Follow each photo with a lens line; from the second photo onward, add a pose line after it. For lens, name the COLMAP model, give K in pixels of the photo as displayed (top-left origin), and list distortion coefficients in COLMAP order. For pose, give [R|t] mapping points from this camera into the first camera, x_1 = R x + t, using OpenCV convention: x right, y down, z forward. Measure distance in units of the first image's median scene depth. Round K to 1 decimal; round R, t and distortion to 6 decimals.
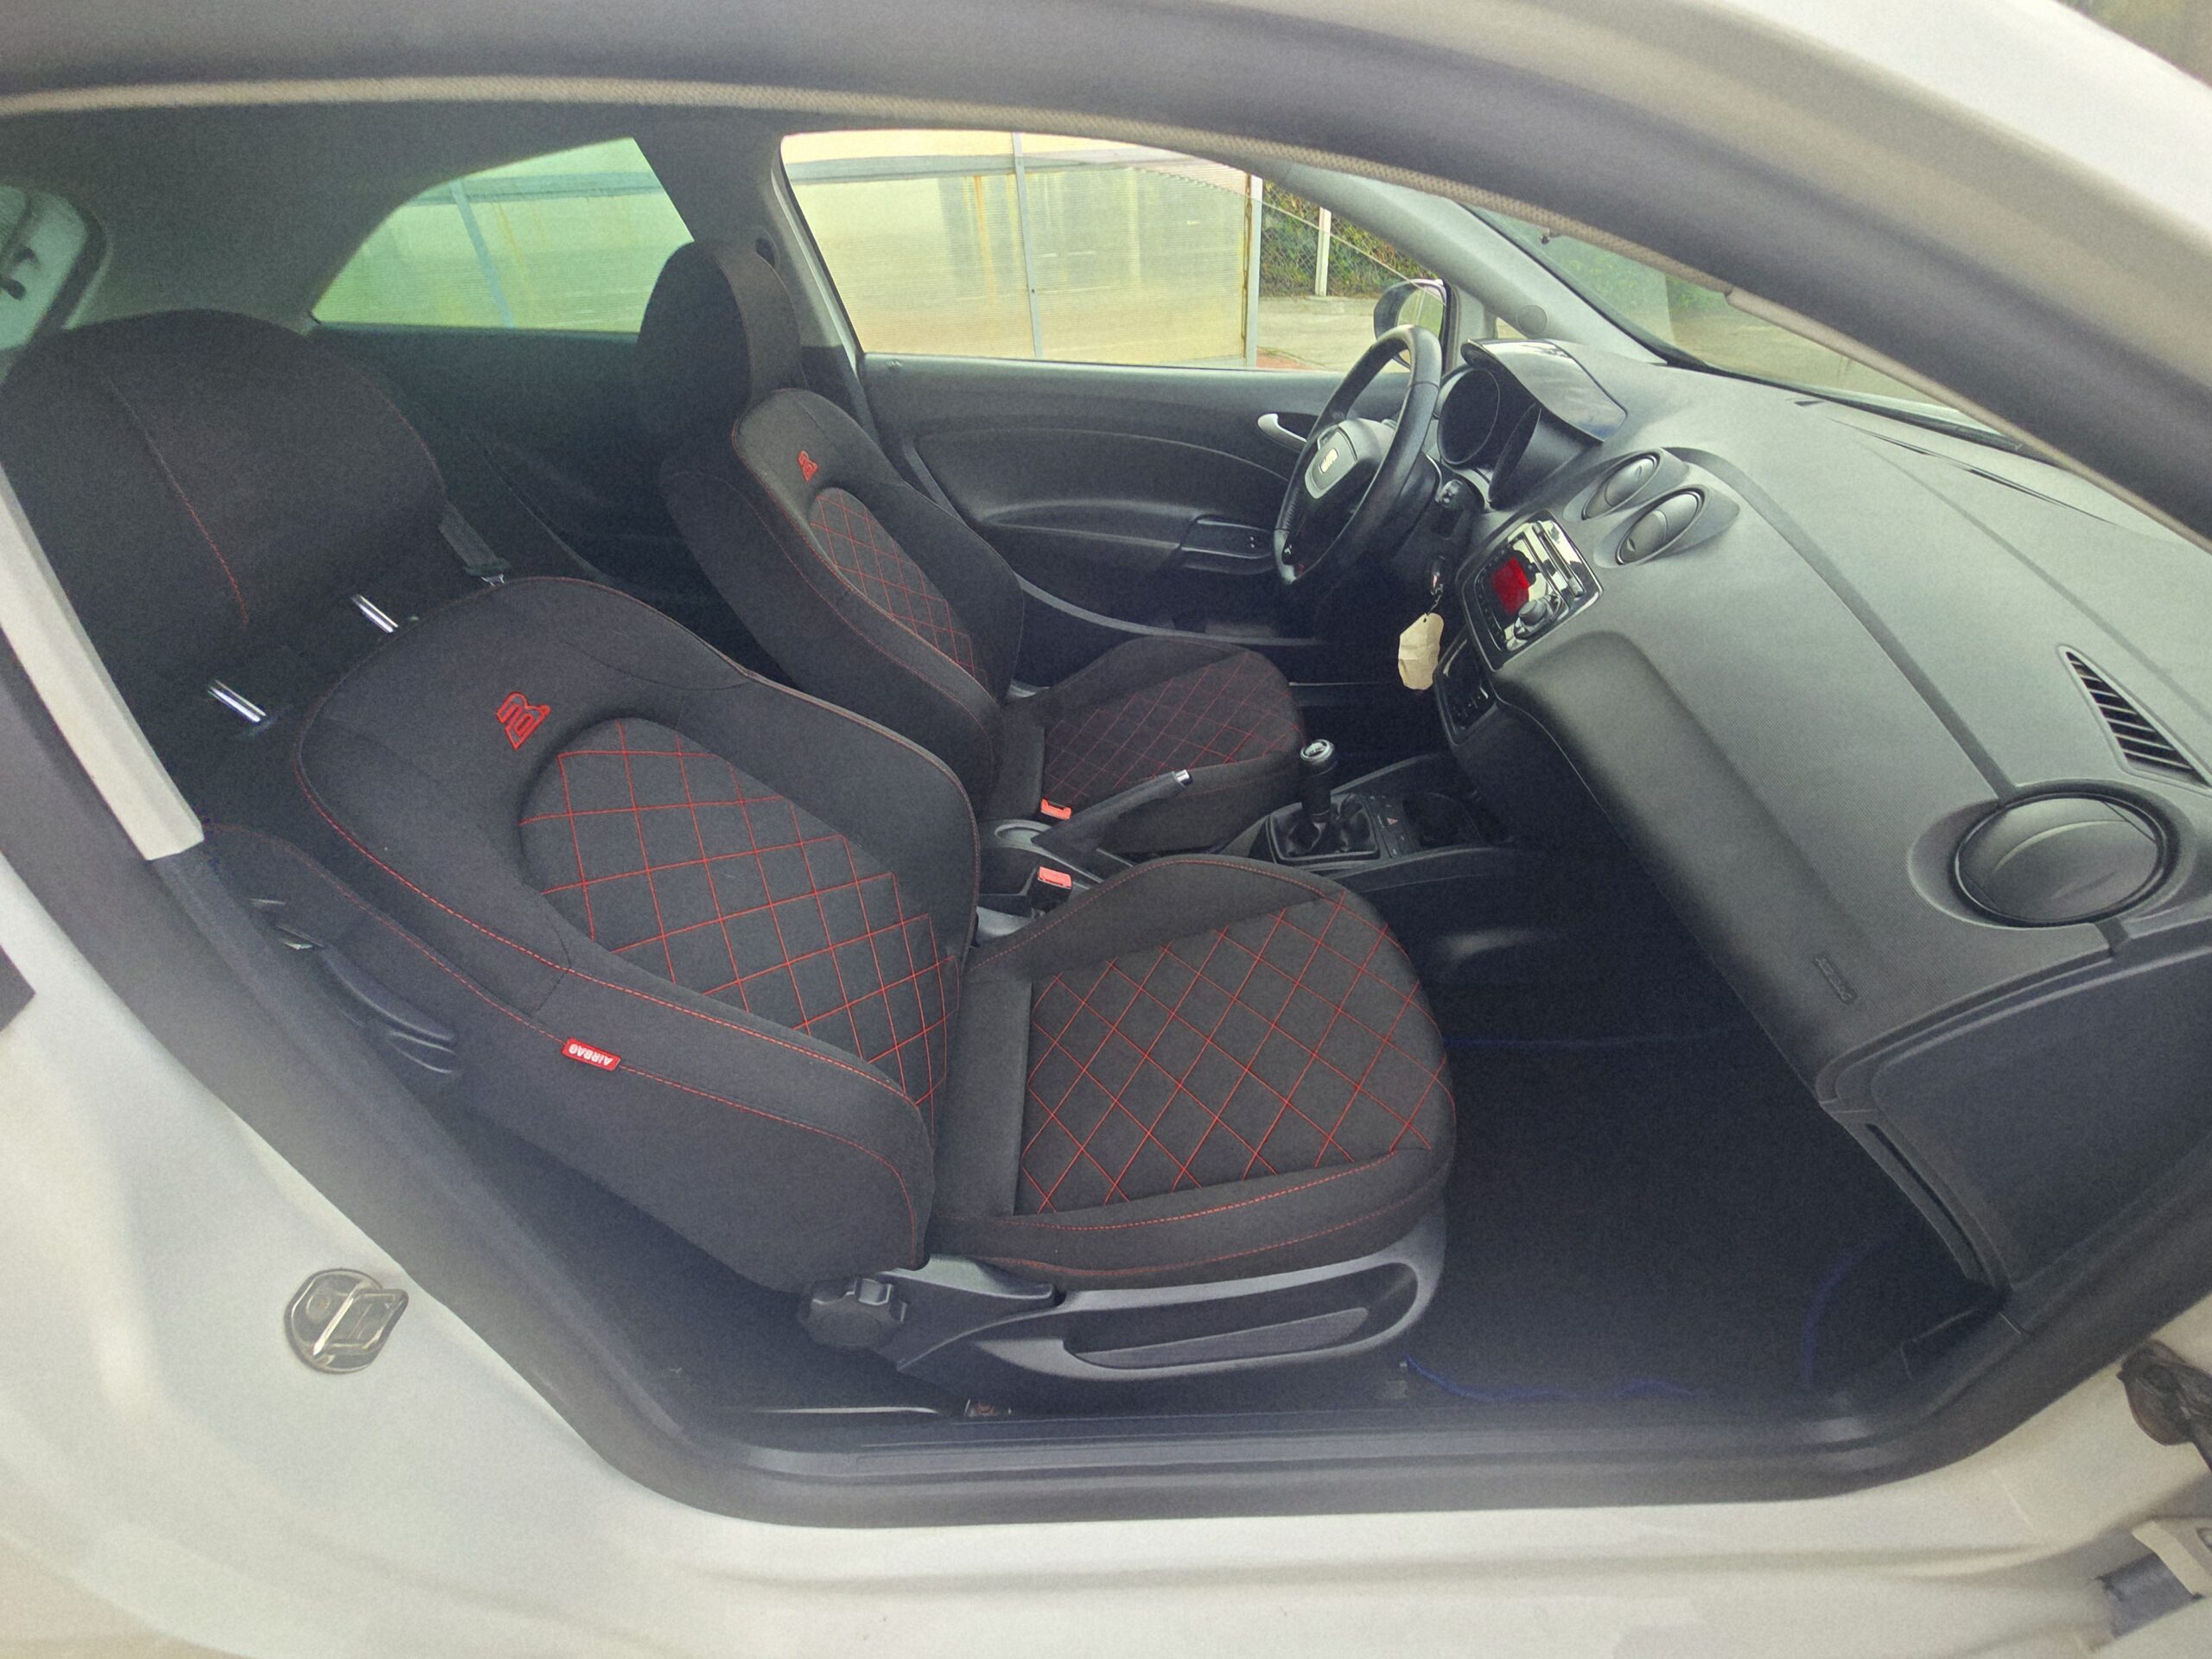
lens RADIAL K [[904.7, 0, 1109.2], [0, 904.7, 835.7], [0, 0, 1]] dist [-0.003434, 0.001674]
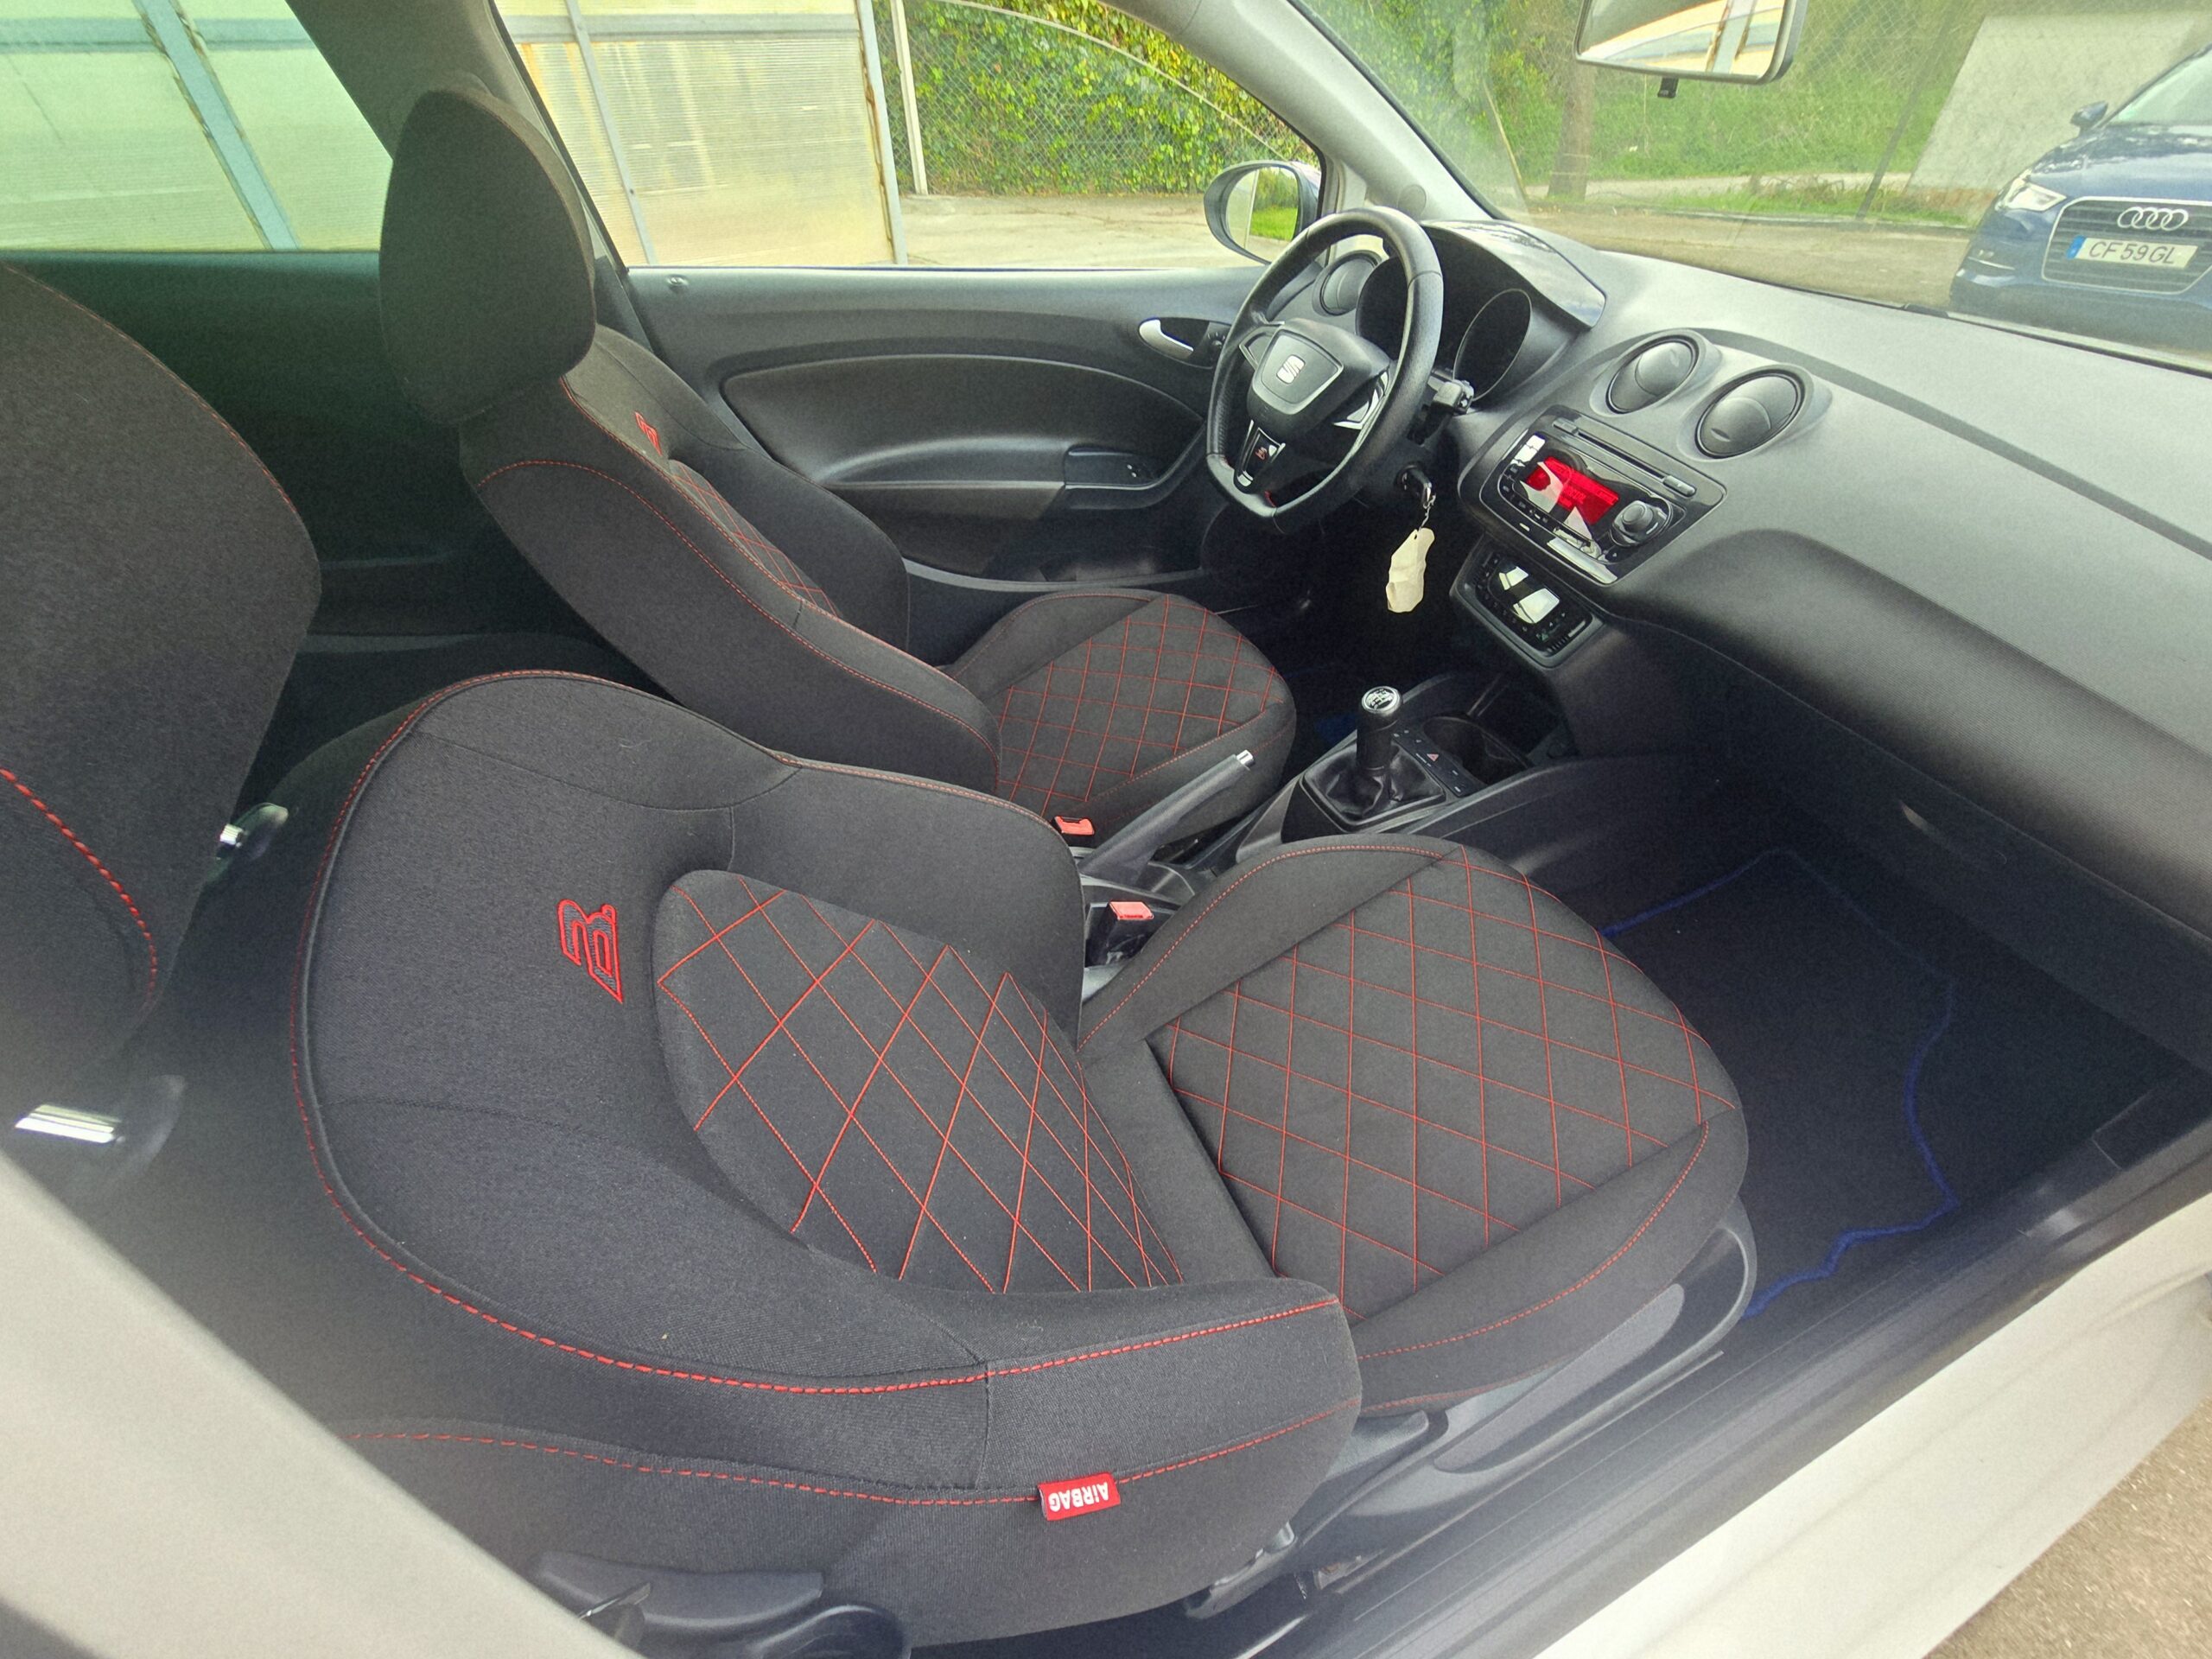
lens RADIAL K [[904.7, 0, 1110.0], [0, 904.7, 827.1], [0, 0, 1]] dist [-0.003434, 0.001674]
pose [[0.922858, -0.232937, 0.306715, -0.240589], [0.210718, 0.971982, 0.104161, -0.090299], [-0.322384, -0.031496, 0.946085, 0.170880]]
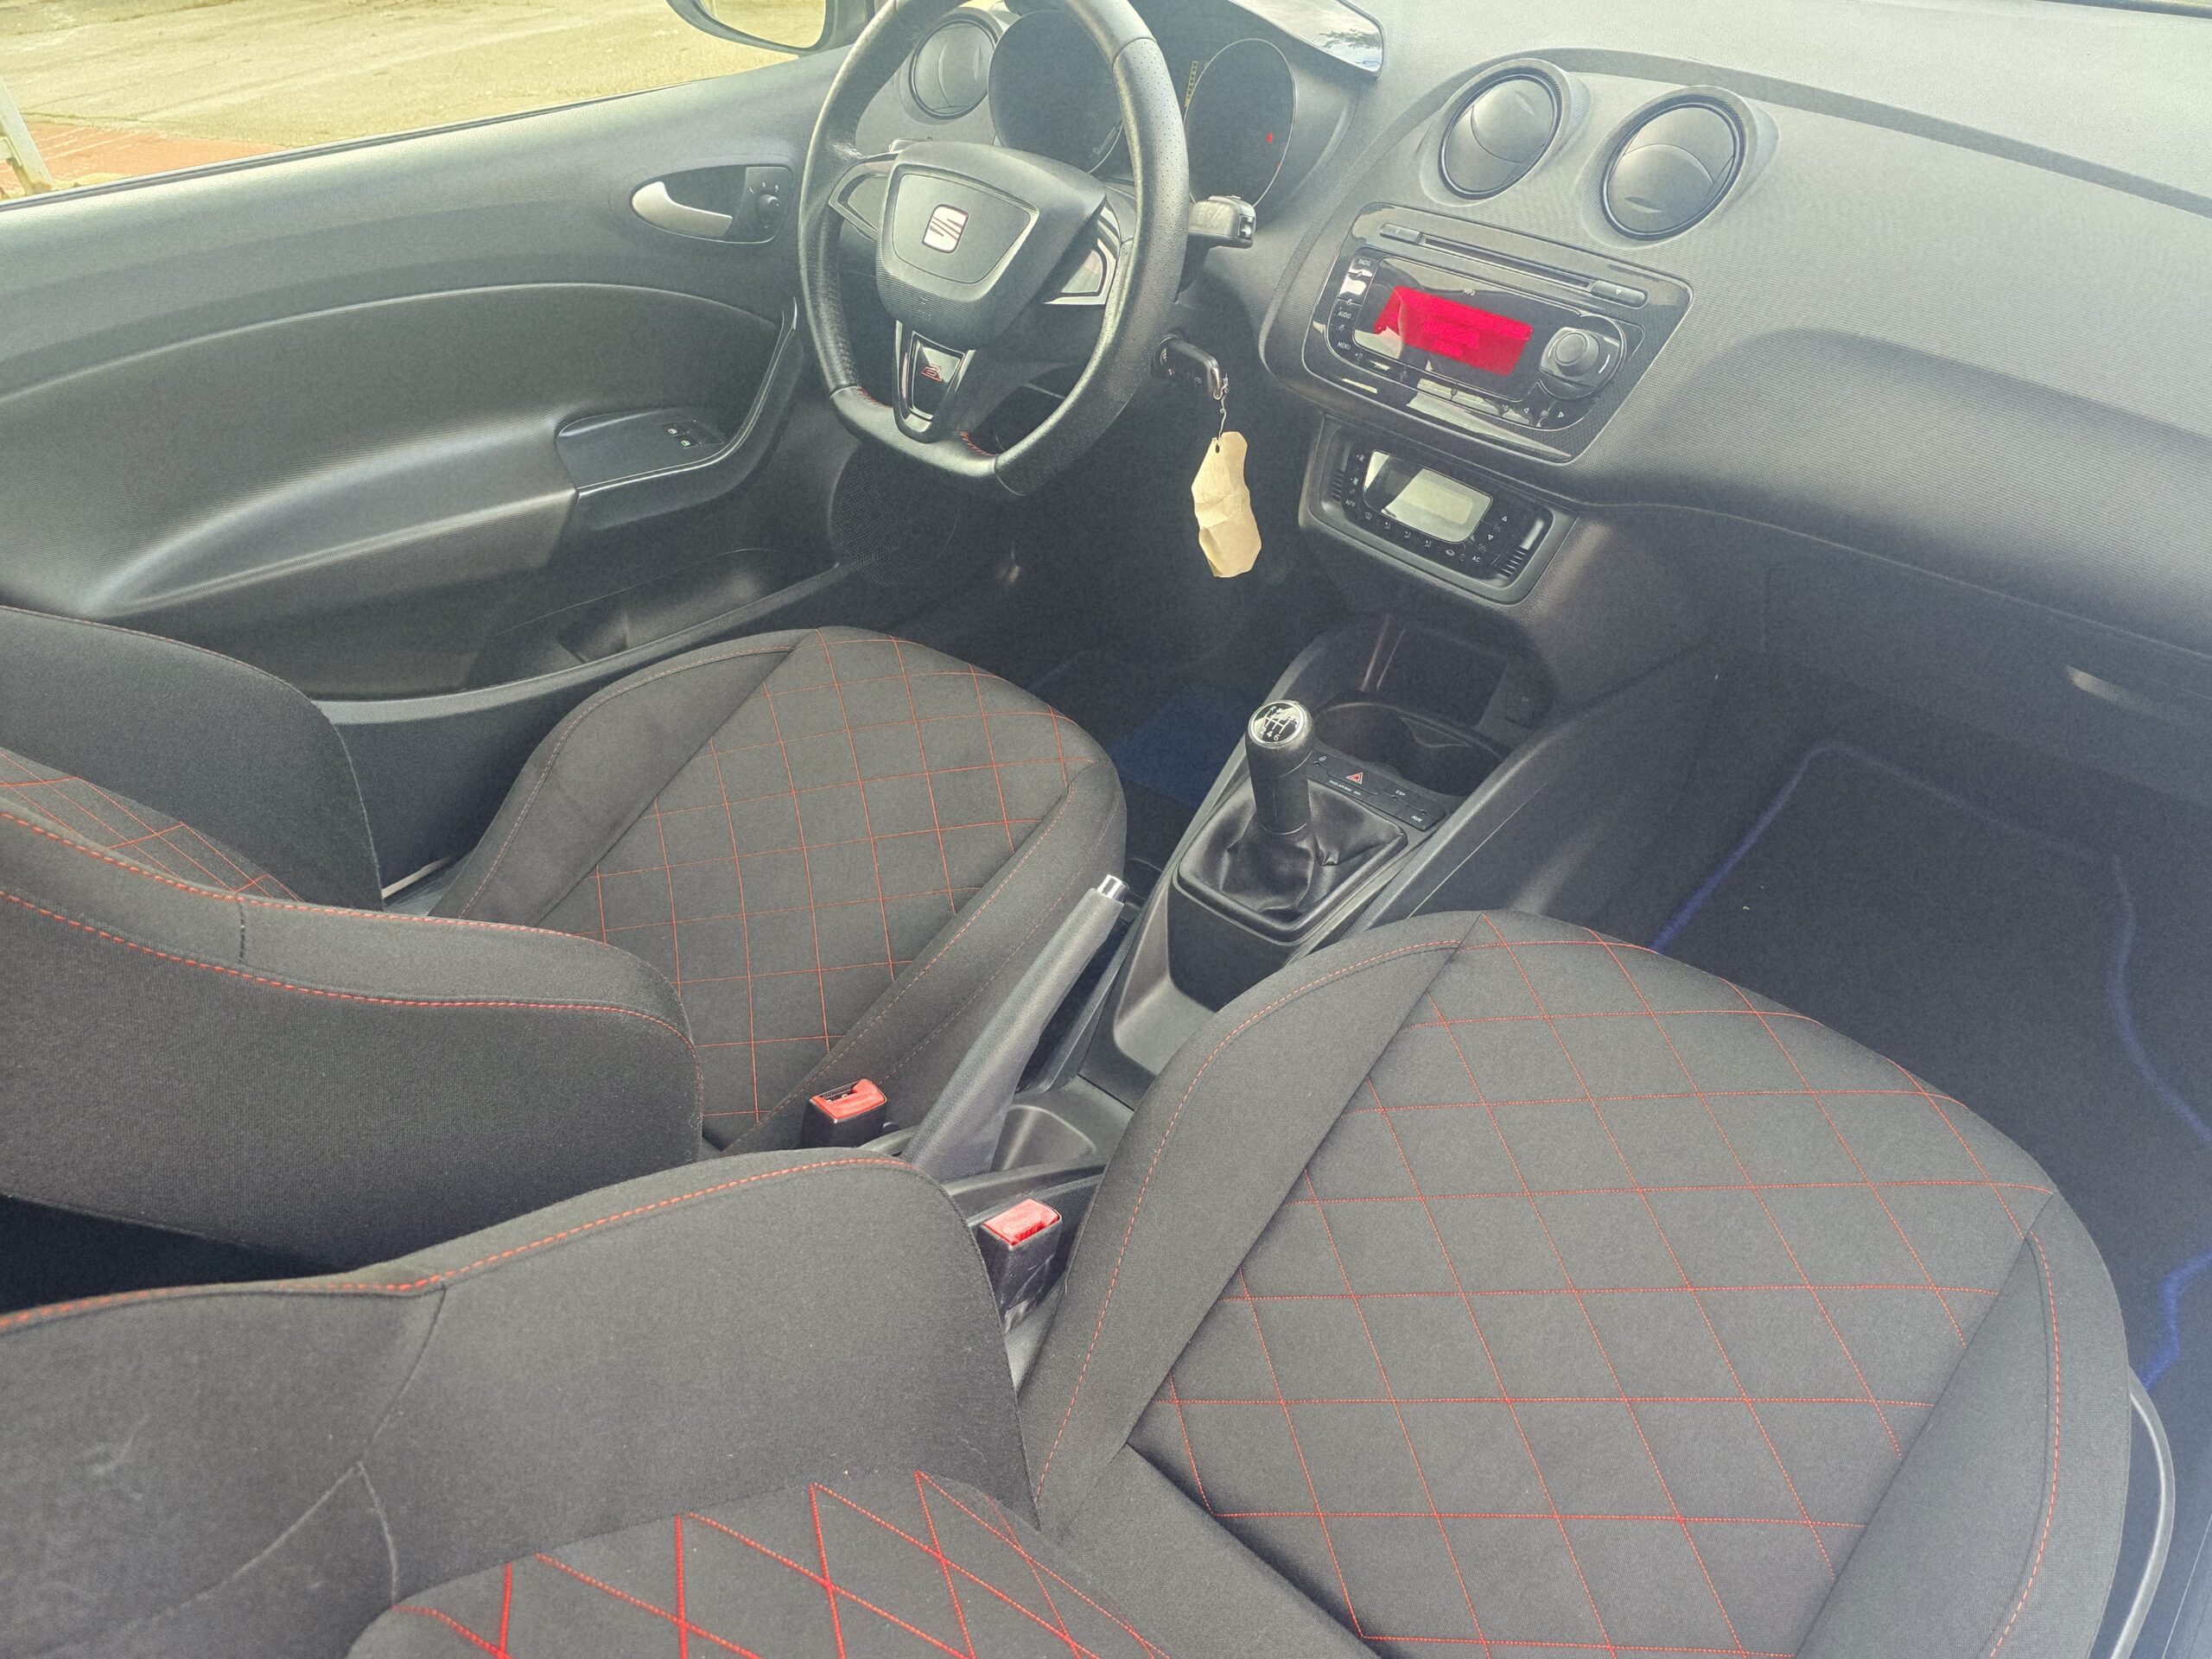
lens RADIAL K [[1491.8, 0, 1092.5], [0, 1491.8, 808.5], [0, 0, 1]] dist [0.049271, -0.039858]
pose [[0.686205, -0.466342, 0.558254, -0.273908], [0.476890, 0.867929, 0.138839, -0.168641], [-0.549271, 0.170954, 0.817971, 0.250329]]
